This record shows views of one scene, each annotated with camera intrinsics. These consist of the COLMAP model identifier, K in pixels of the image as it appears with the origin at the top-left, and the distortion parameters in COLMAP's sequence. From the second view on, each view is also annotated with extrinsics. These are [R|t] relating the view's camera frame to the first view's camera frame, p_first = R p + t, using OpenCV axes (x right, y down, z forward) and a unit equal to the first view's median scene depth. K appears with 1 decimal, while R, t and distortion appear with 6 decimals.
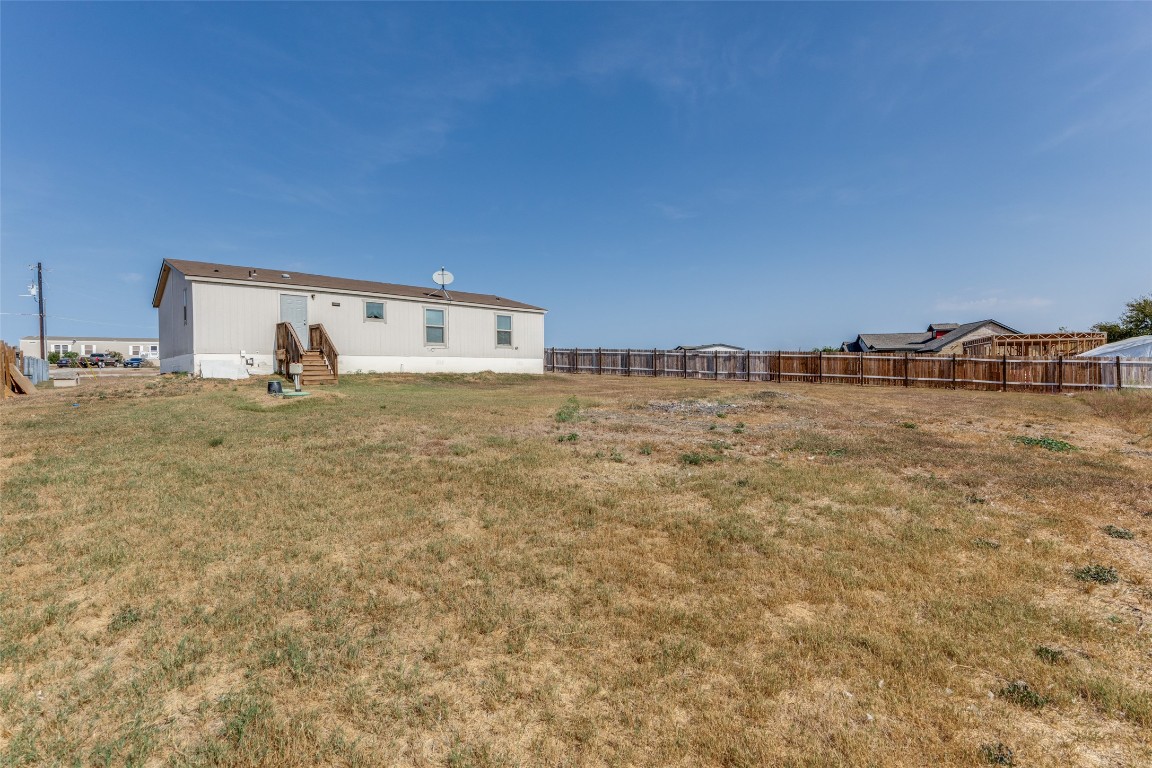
lens RADIAL K [[513.8, 0, 579.4], [0, 513.8, 384.3], [0, 0, 1]] dist [0.003107, 0.000265]
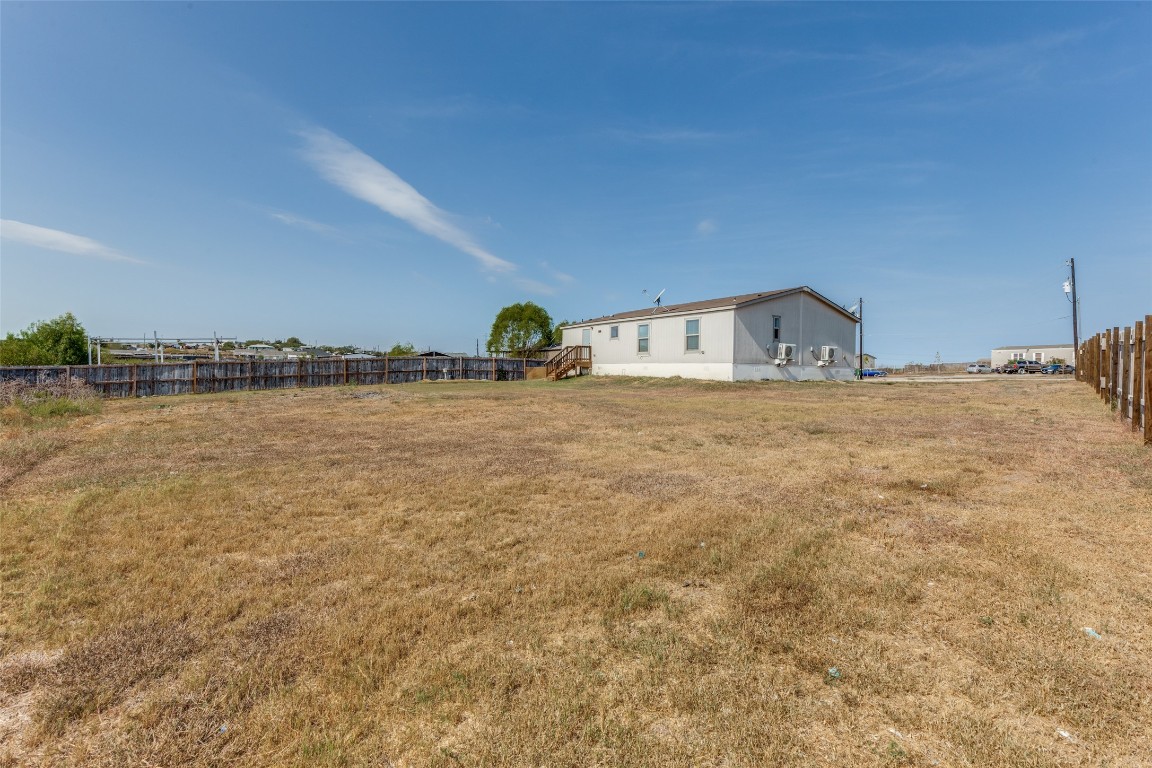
lens RADIAL K [[526.3, 0, 582.6], [0, 526.3, 372.0], [0, 0, 1]] dist [0.004493, 0.000126]
pose [[-0.190563, 0.004188, -0.981666, 0.821746], [-0.042090, 0.999036, 0.012433, -0.035591], [0.980772, 0.043687, -0.190203, 0.925113]]
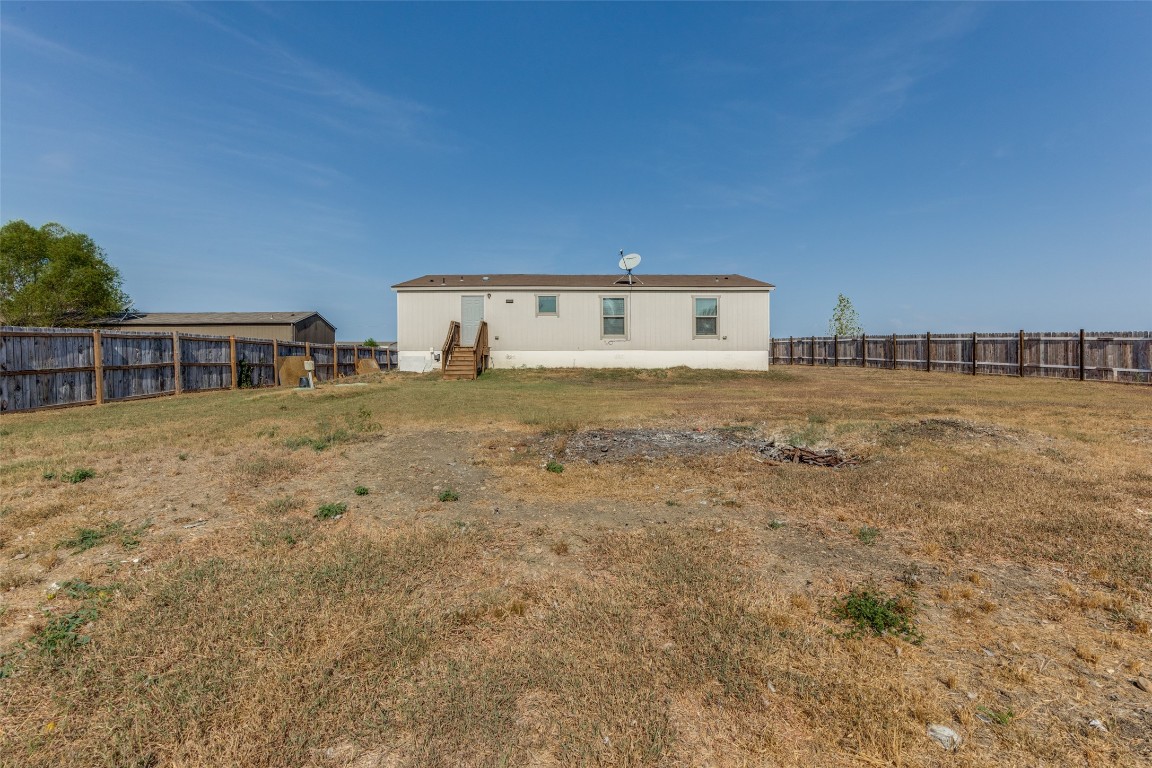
lens RADIAL K [[526.3, 0, 582.6], [0, 526.3, 372.0], [0, 0, 1]] dist [0.004493, 0.000126]
pose [[0.728047, 0.016099, -0.685338, 0.265373], [-0.021710, 0.999764, 0.000422, -0.012292], [0.685183, 0.014572, 0.728225, 0.243401]]
